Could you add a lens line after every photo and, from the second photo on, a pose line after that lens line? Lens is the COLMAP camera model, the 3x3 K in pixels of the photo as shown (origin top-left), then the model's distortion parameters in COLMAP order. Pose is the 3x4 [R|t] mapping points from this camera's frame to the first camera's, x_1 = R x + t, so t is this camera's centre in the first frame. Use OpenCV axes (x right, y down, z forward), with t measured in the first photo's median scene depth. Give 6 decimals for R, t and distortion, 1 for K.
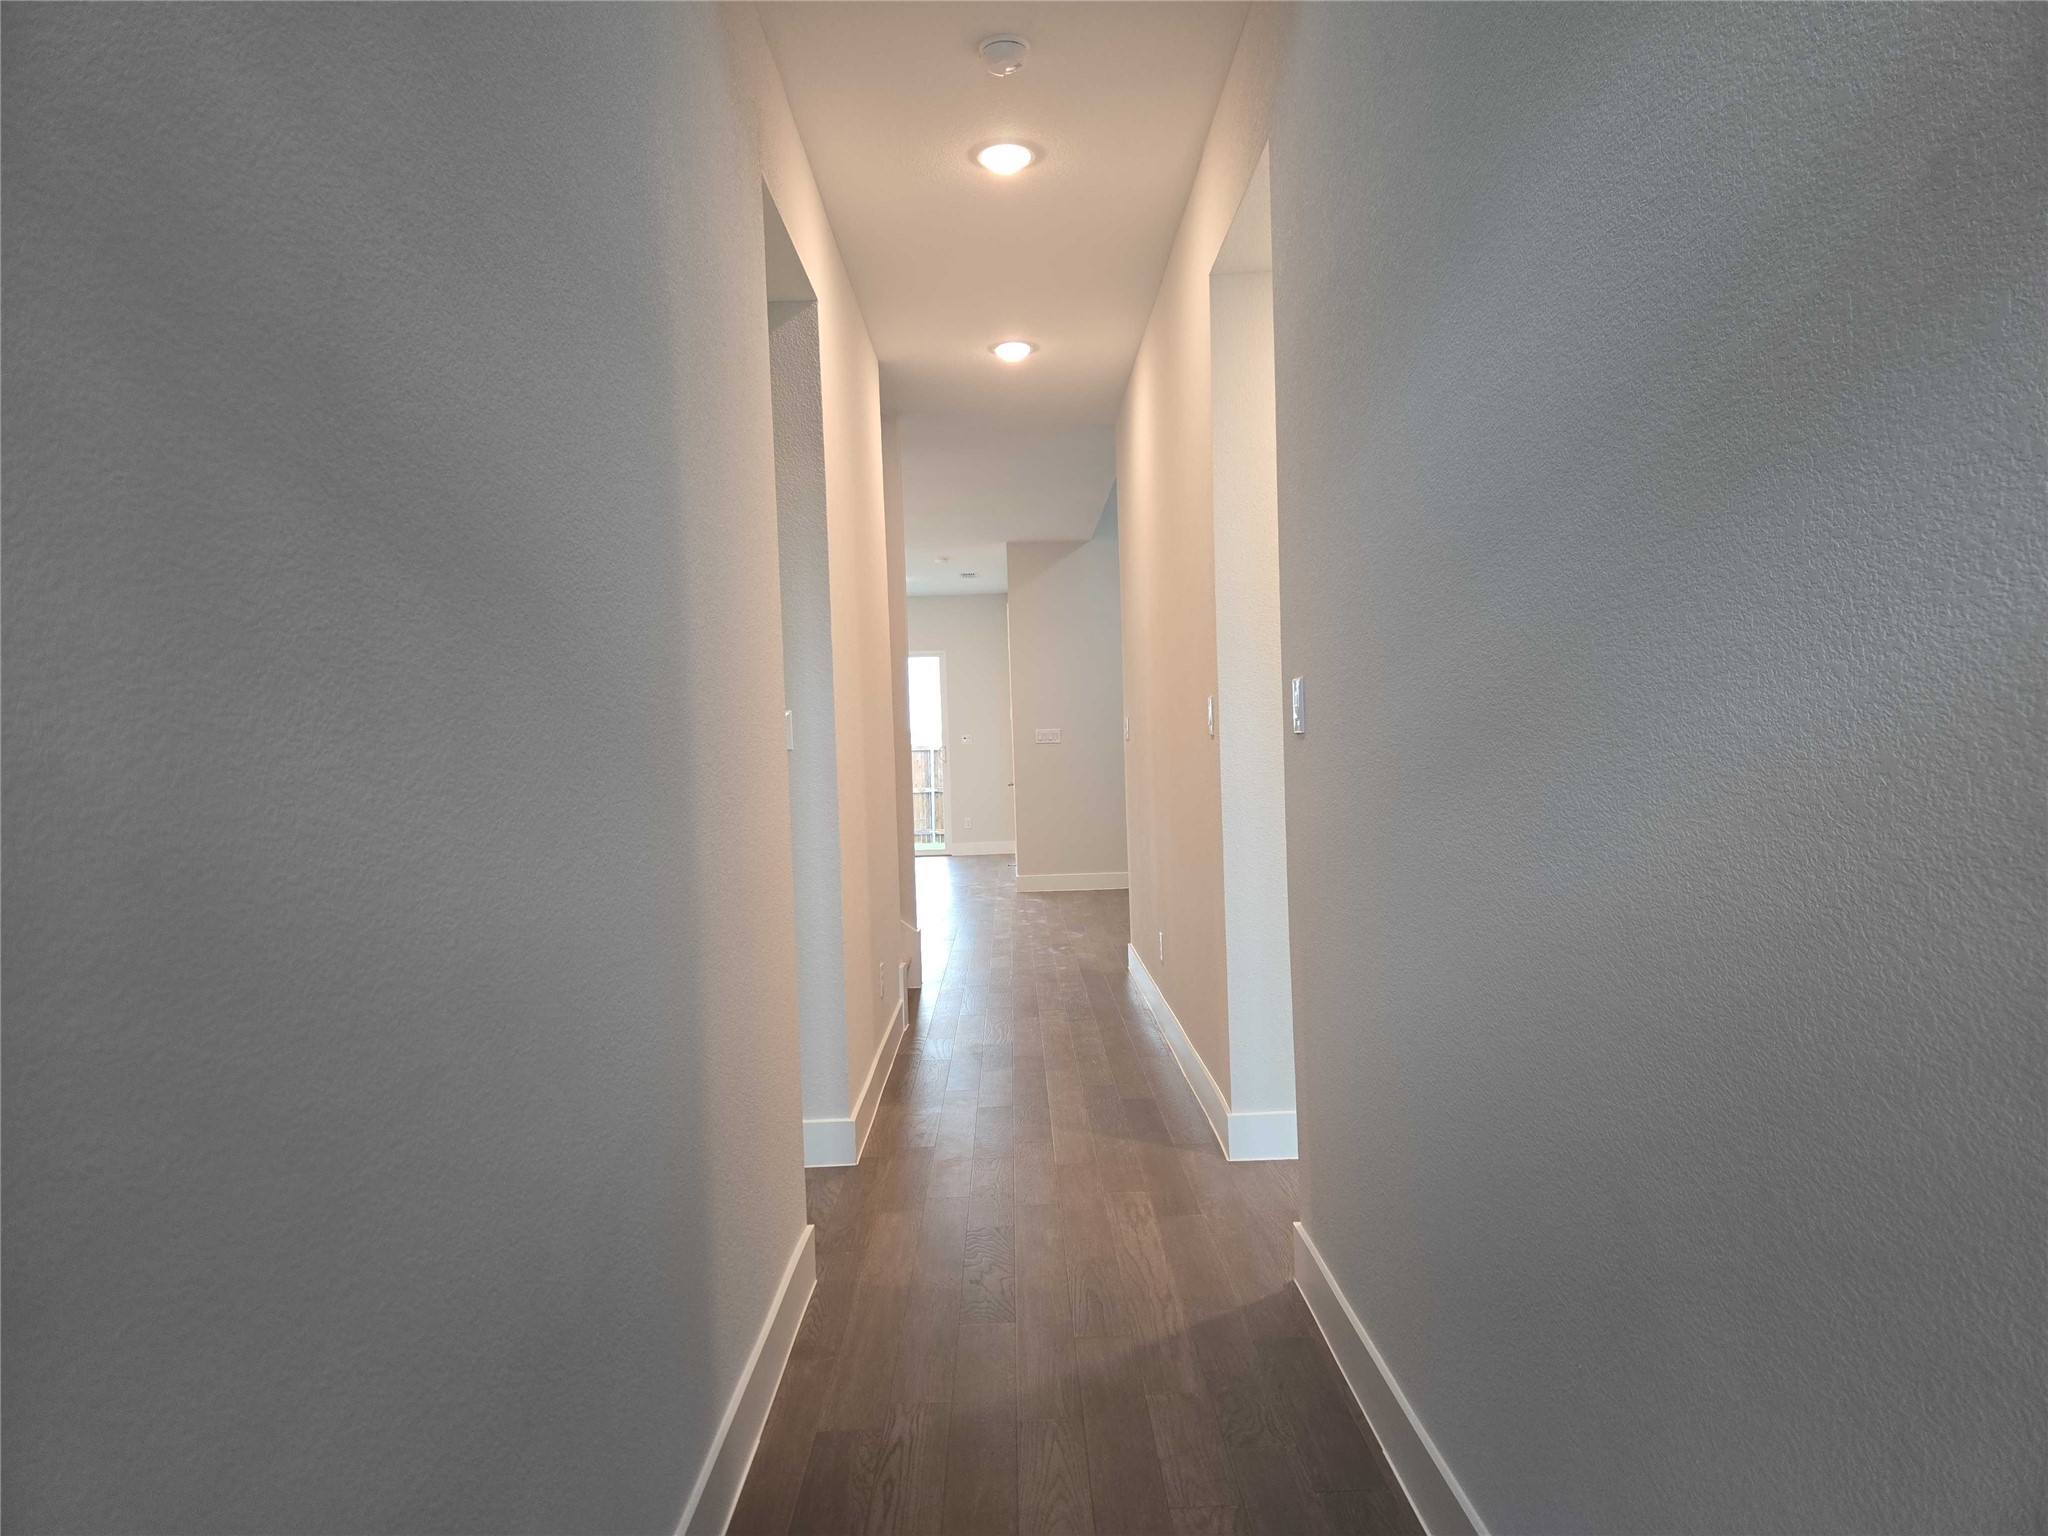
lens RADIAL K [[1373.4, 0, 1024.0], [0, 1373.4, 768.0], [0, 0, 1]] dist [0.079735, -0.063792]
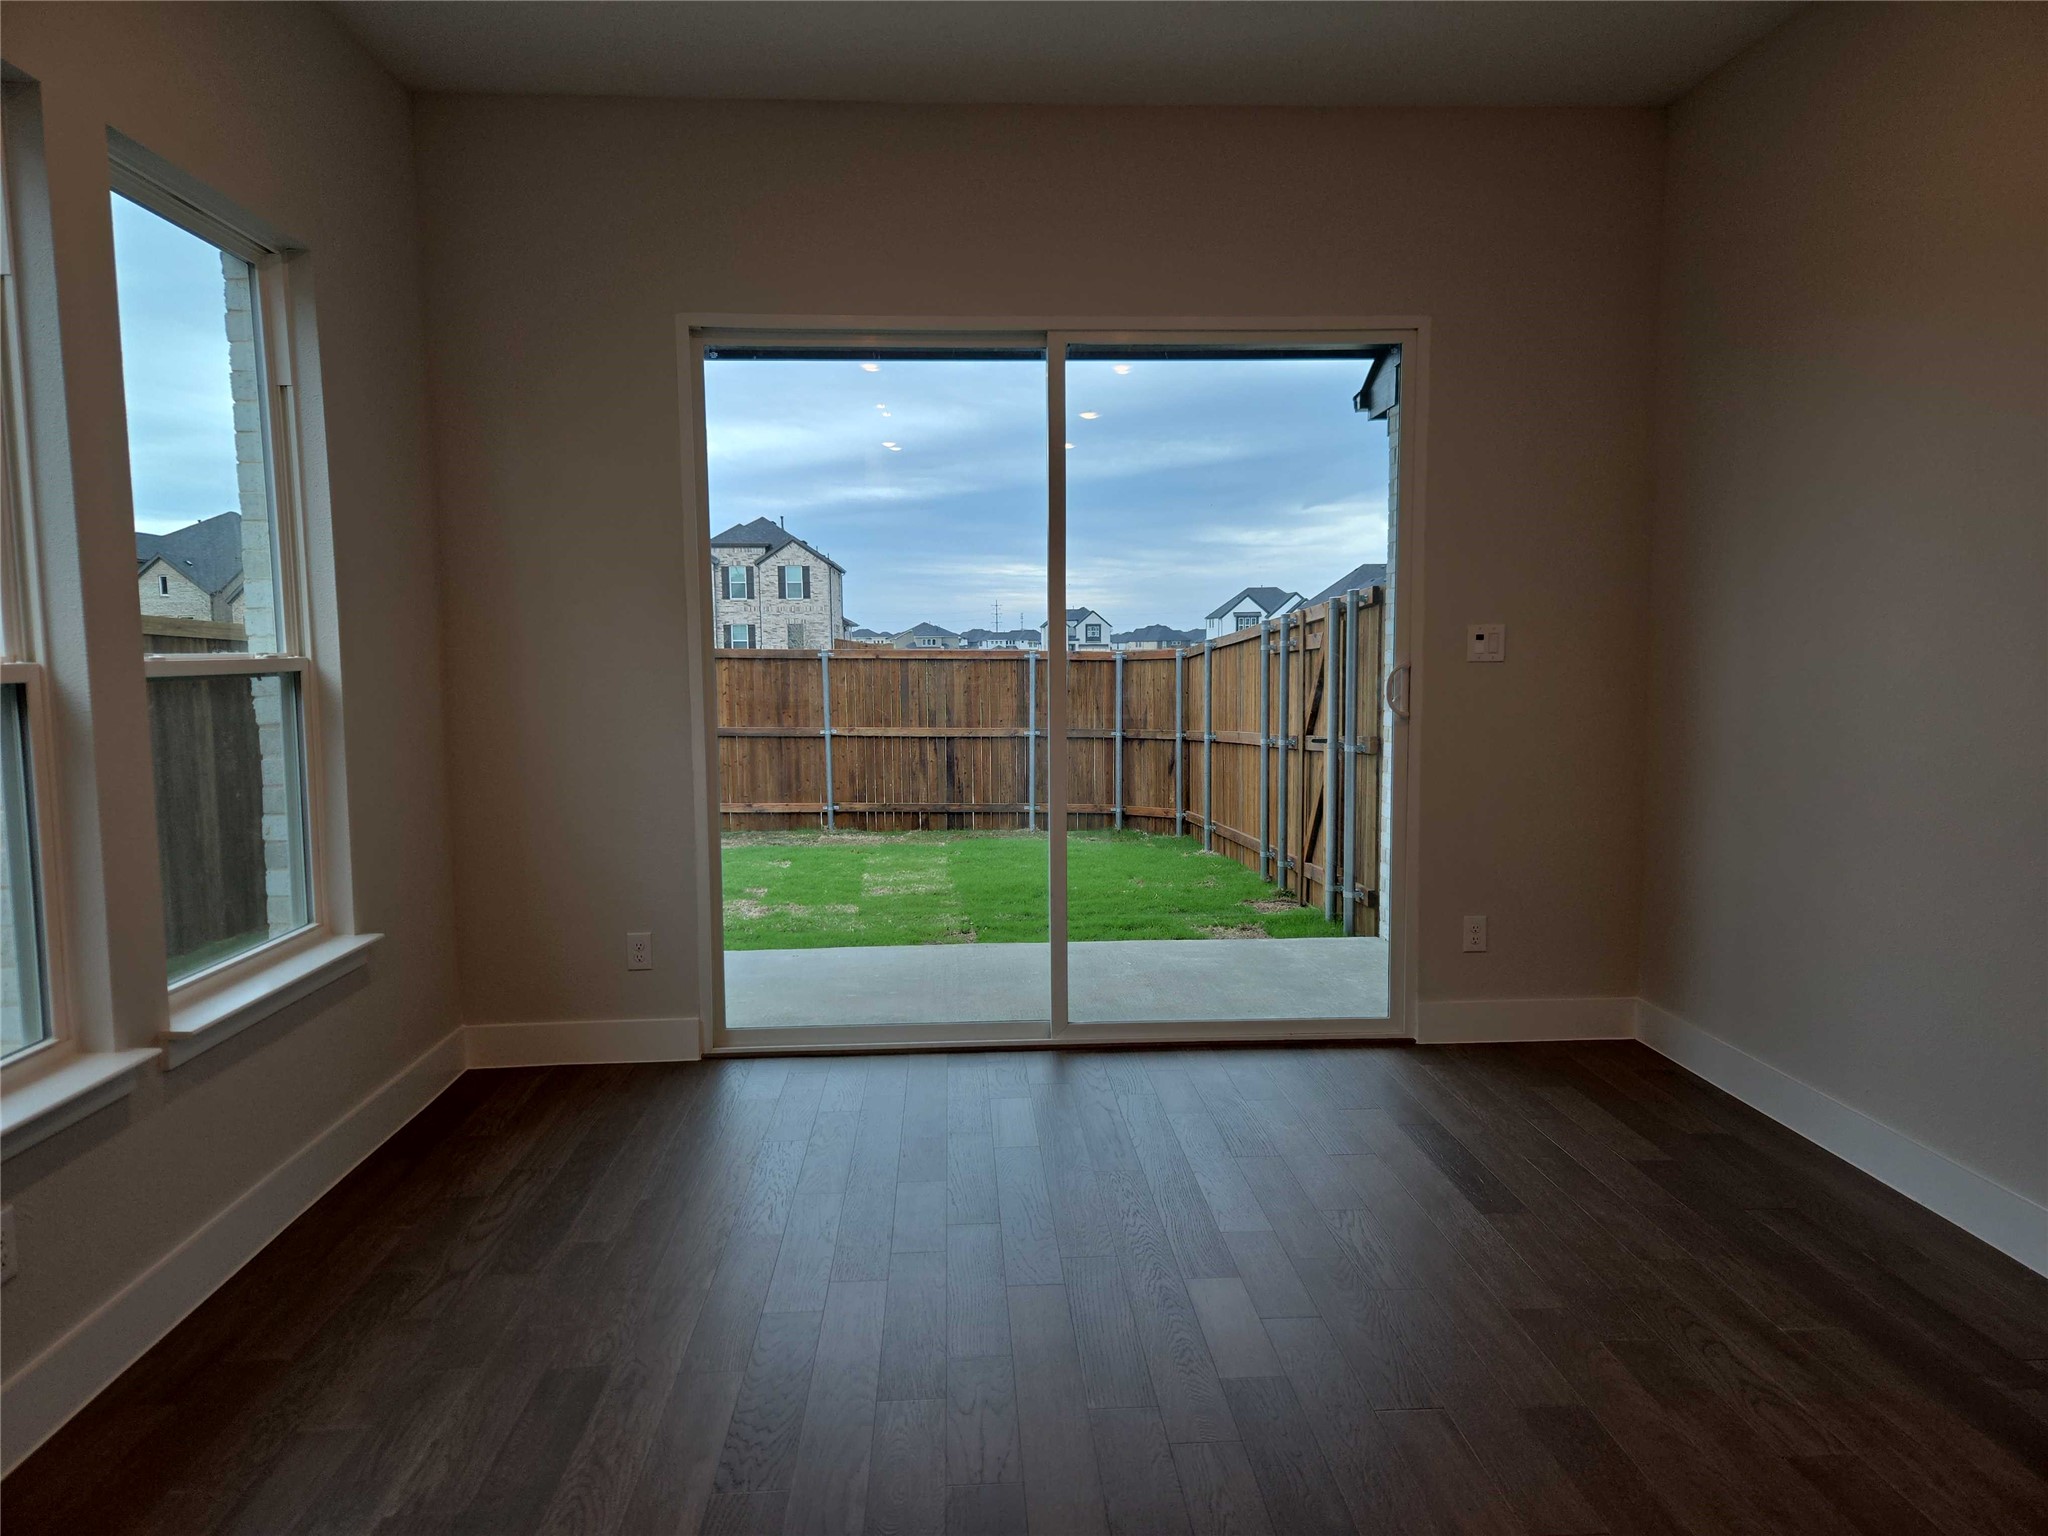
lens RADIAL K [[1373.4, 0, 1024.0], [0, 1373.4, 768.0], [0, 0, 1]] dist [0.079735, -0.063792]
pose [[0.998727, 0.017890, 0.047169, -0.194007], [-0.021174, 0.997317, 0.070072, -0.016064], [-0.045788, -0.070982, 0.996426, 0.938864]]
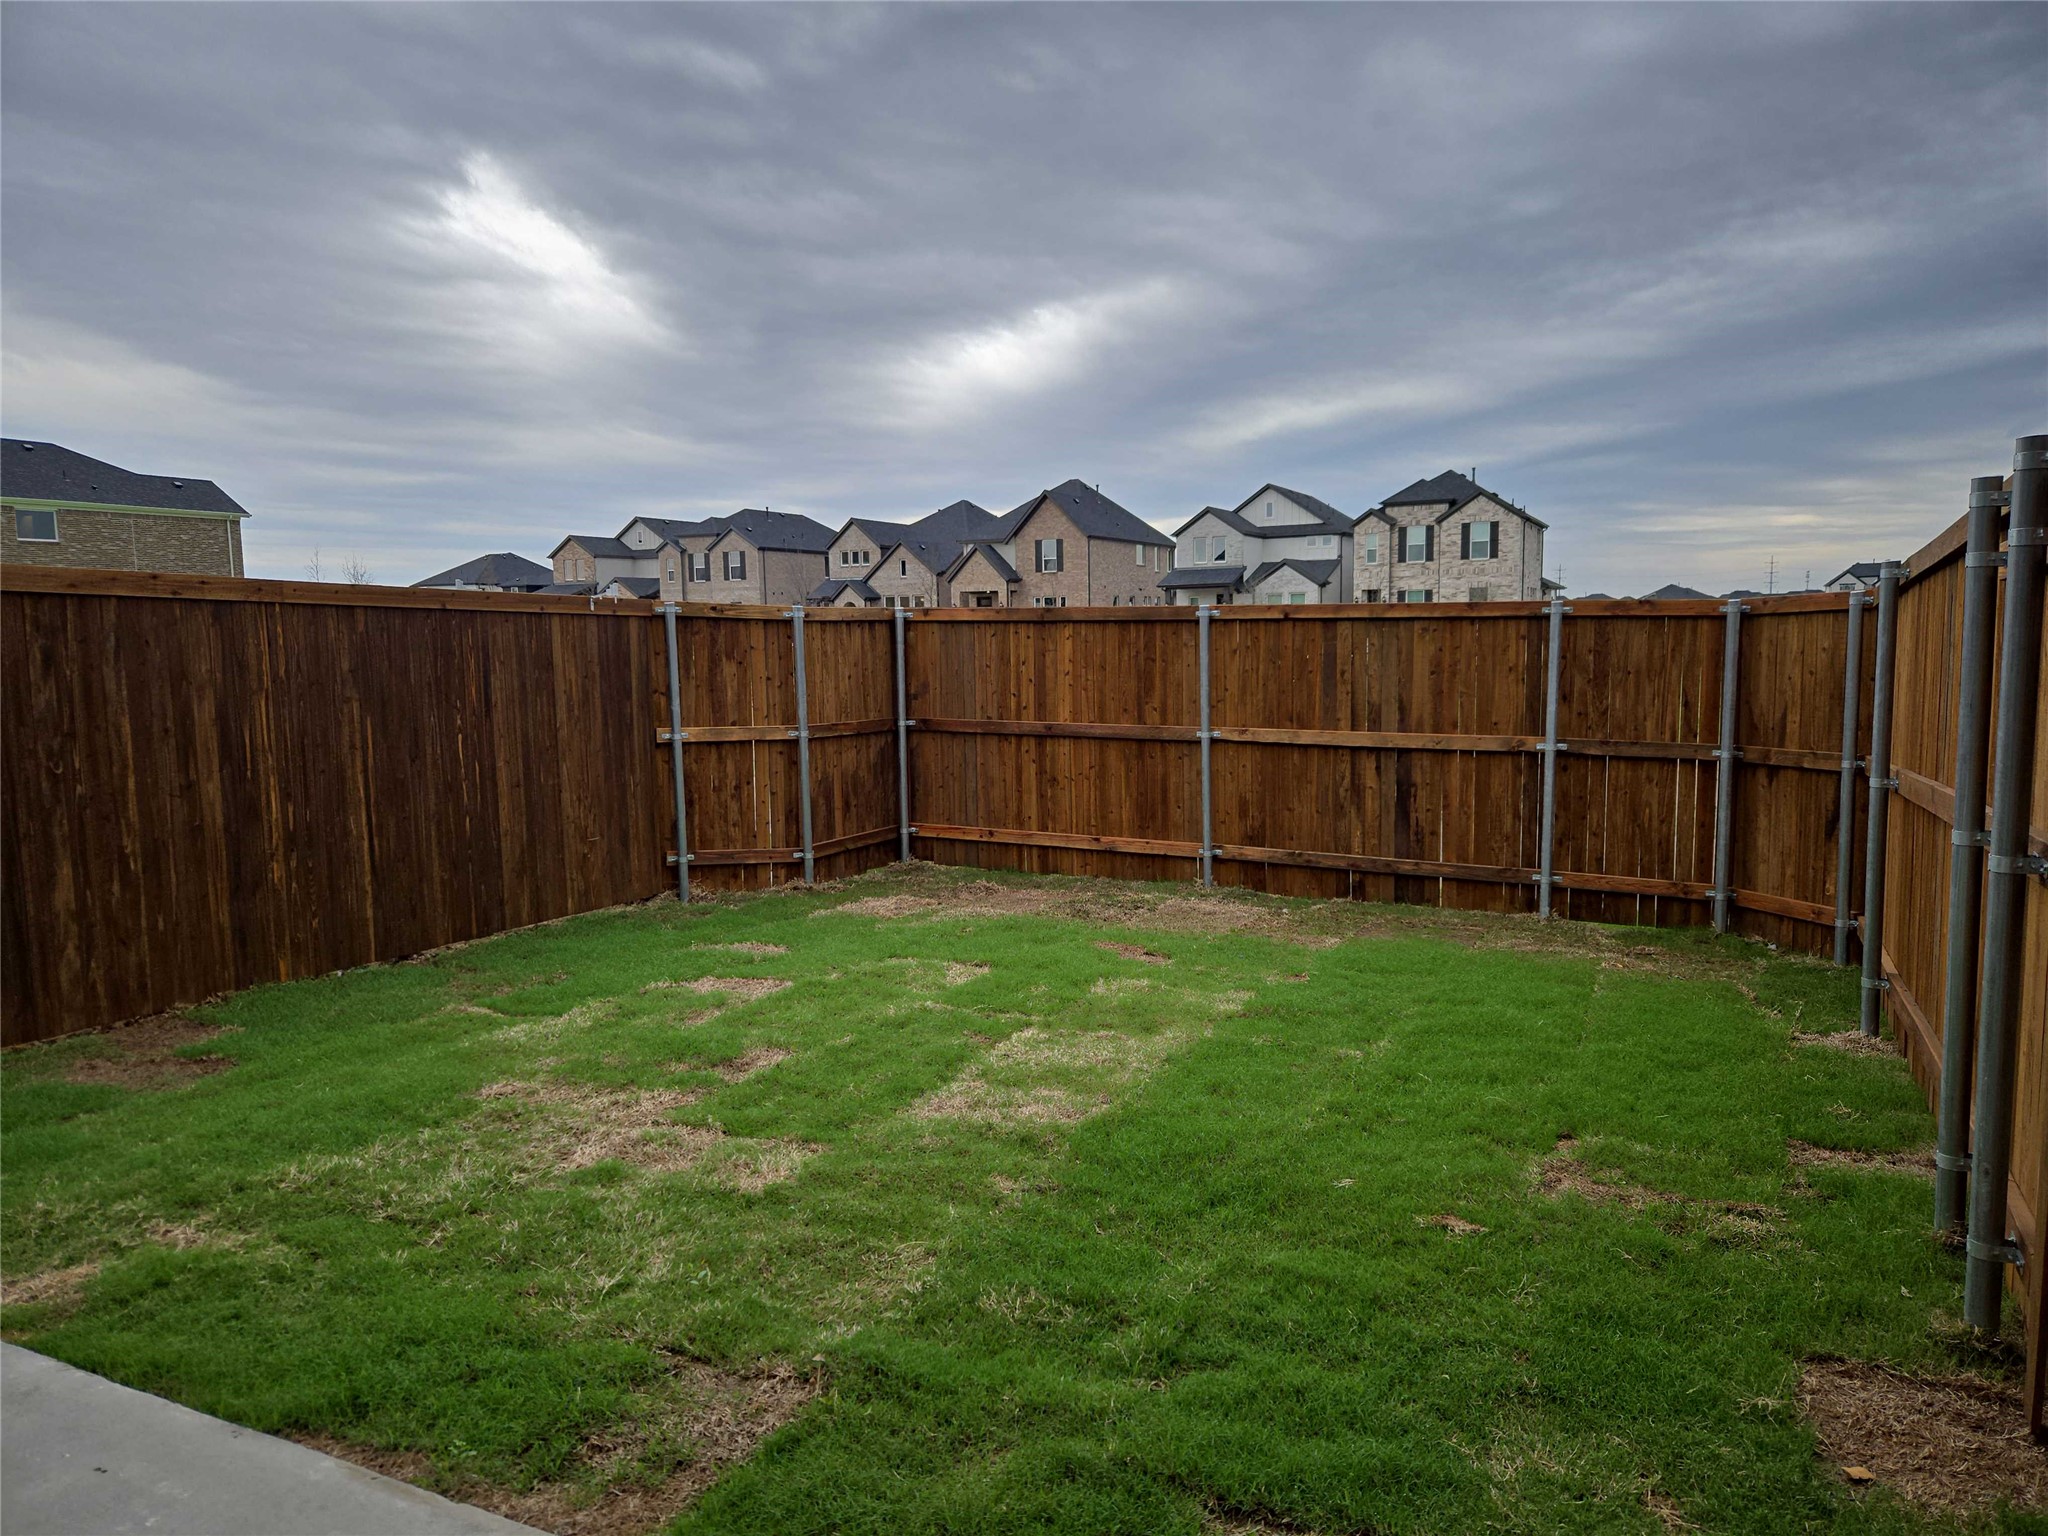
lens RADIAL K [[1373.4, 0, 1024.0], [0, 1373.4, 768.0], [0, 0, 1]] dist [0.079735, -0.063792]
pose [[0.893789, 0.060681, -0.444364, -0.067978], [-0.017314, 0.994735, 0.101011, -0.016964], [0.448153, -0.082589, 0.890134, 1.374433]]
